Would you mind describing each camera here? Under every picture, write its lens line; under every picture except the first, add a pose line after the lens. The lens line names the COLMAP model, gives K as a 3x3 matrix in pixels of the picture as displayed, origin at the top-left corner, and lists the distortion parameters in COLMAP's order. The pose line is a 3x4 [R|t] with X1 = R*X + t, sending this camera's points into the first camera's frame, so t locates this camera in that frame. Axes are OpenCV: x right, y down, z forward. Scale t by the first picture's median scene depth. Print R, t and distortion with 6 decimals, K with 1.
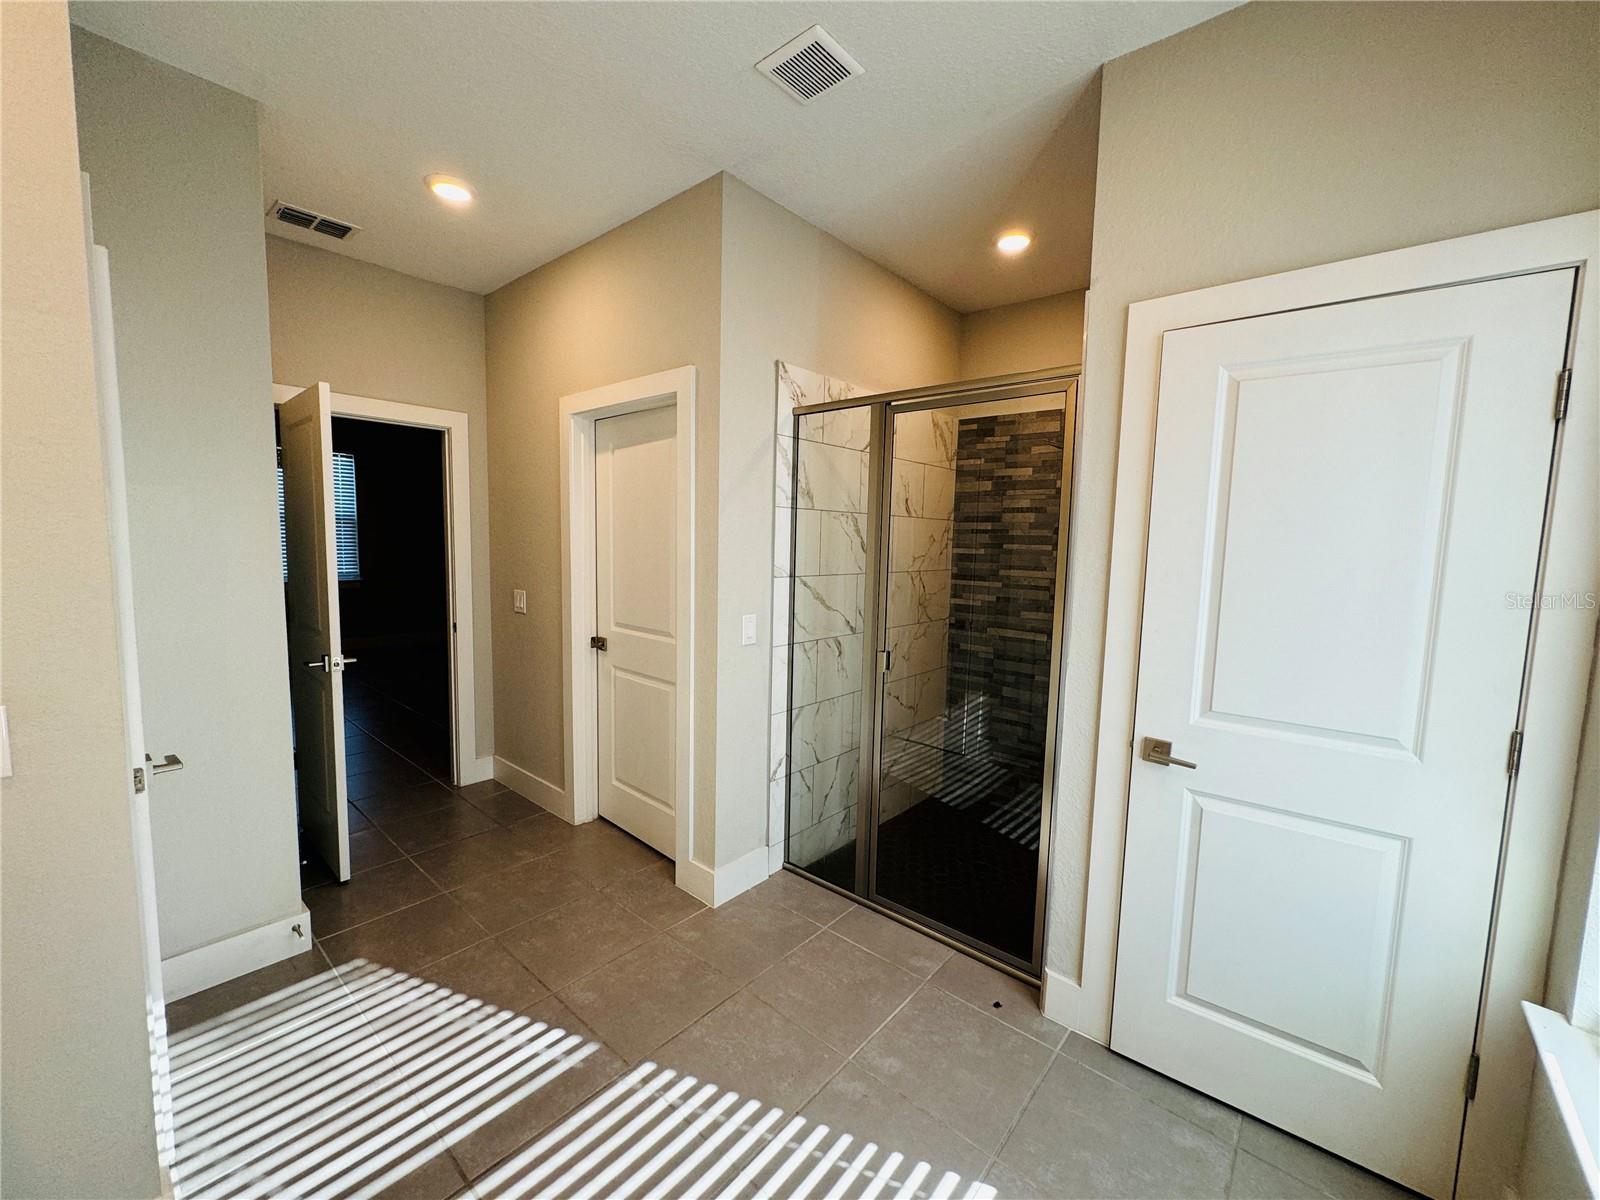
lens RADIAL K [[640.4, 0, 800.0], [0, 640.4, 600.0], [0, 0, 1]] dist [-0.002241, 0.000338]
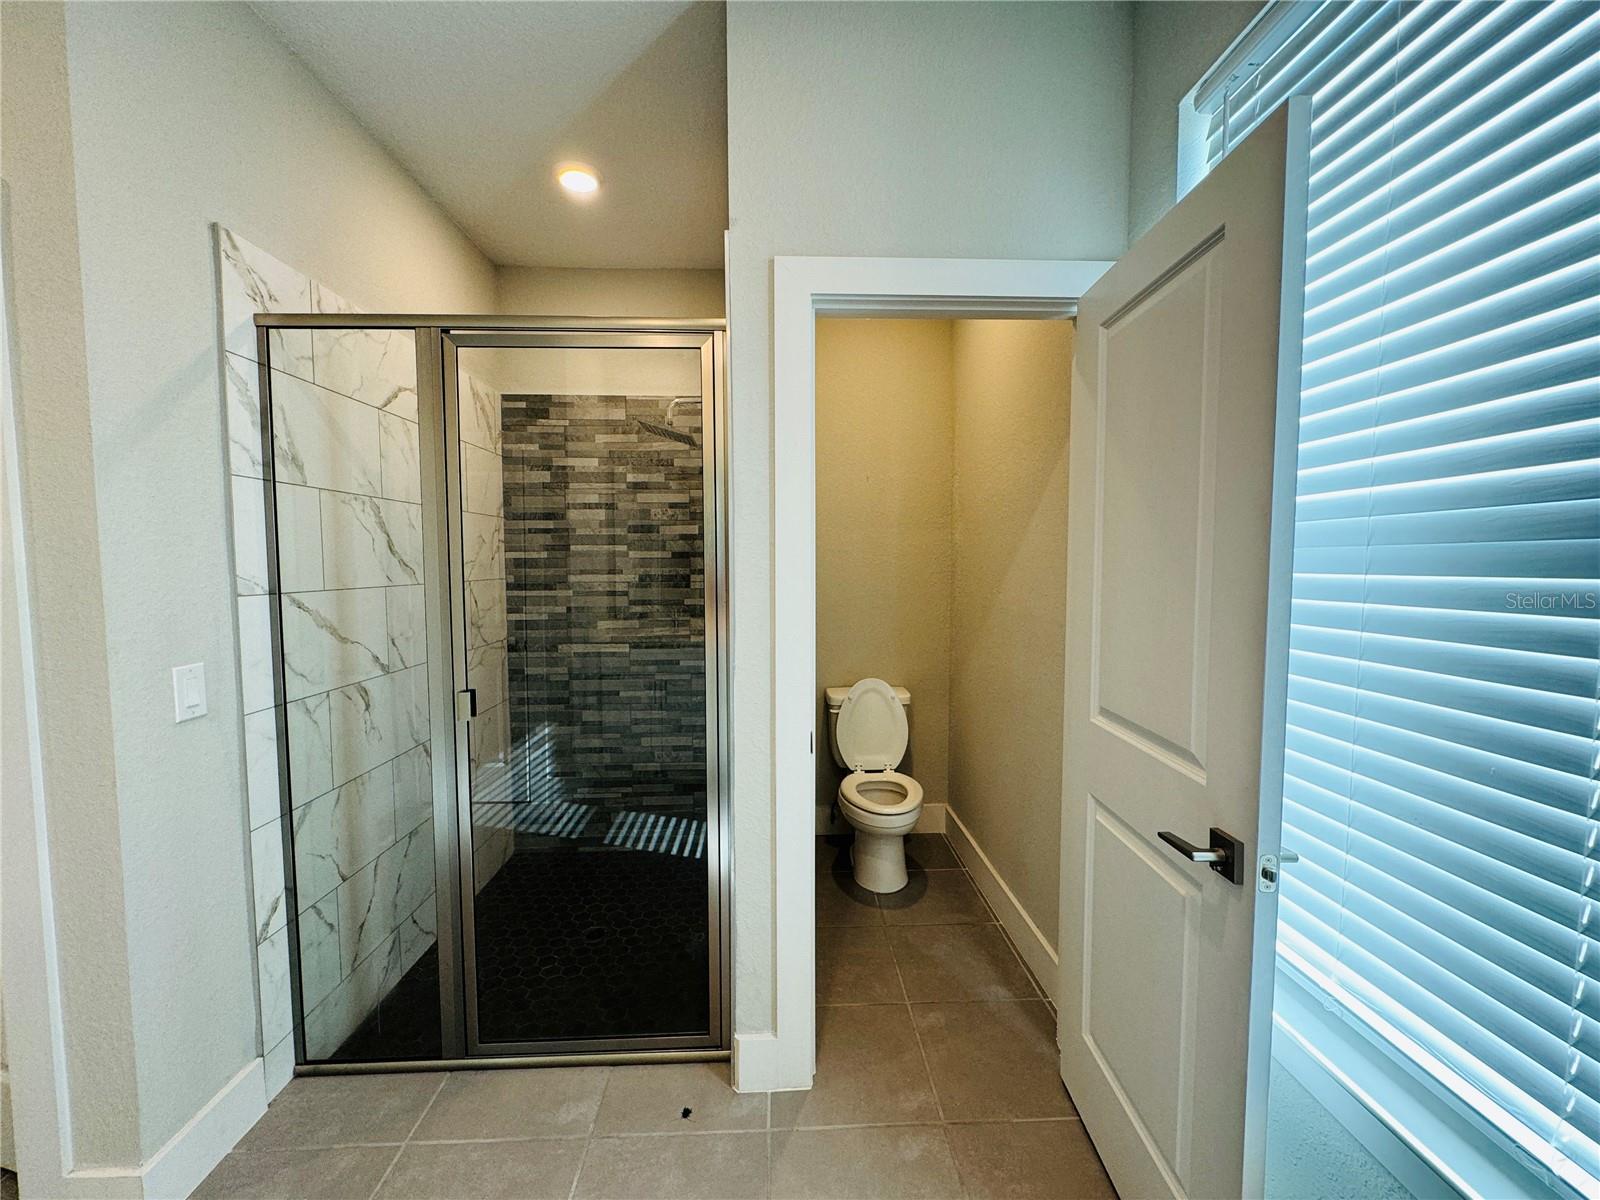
lens RADIAL K [[640.4, 0, 800.0], [0, 640.4, 600.0], [0, 0, 1]] dist [-0.002241, 0.000338]
pose [[0.727211, -0.066568, 0.683179, -0.056366], [0.085032, 0.996357, 0.006571, 0.006863], [-0.681127, 0.053313, 0.730222, 0.192826]]
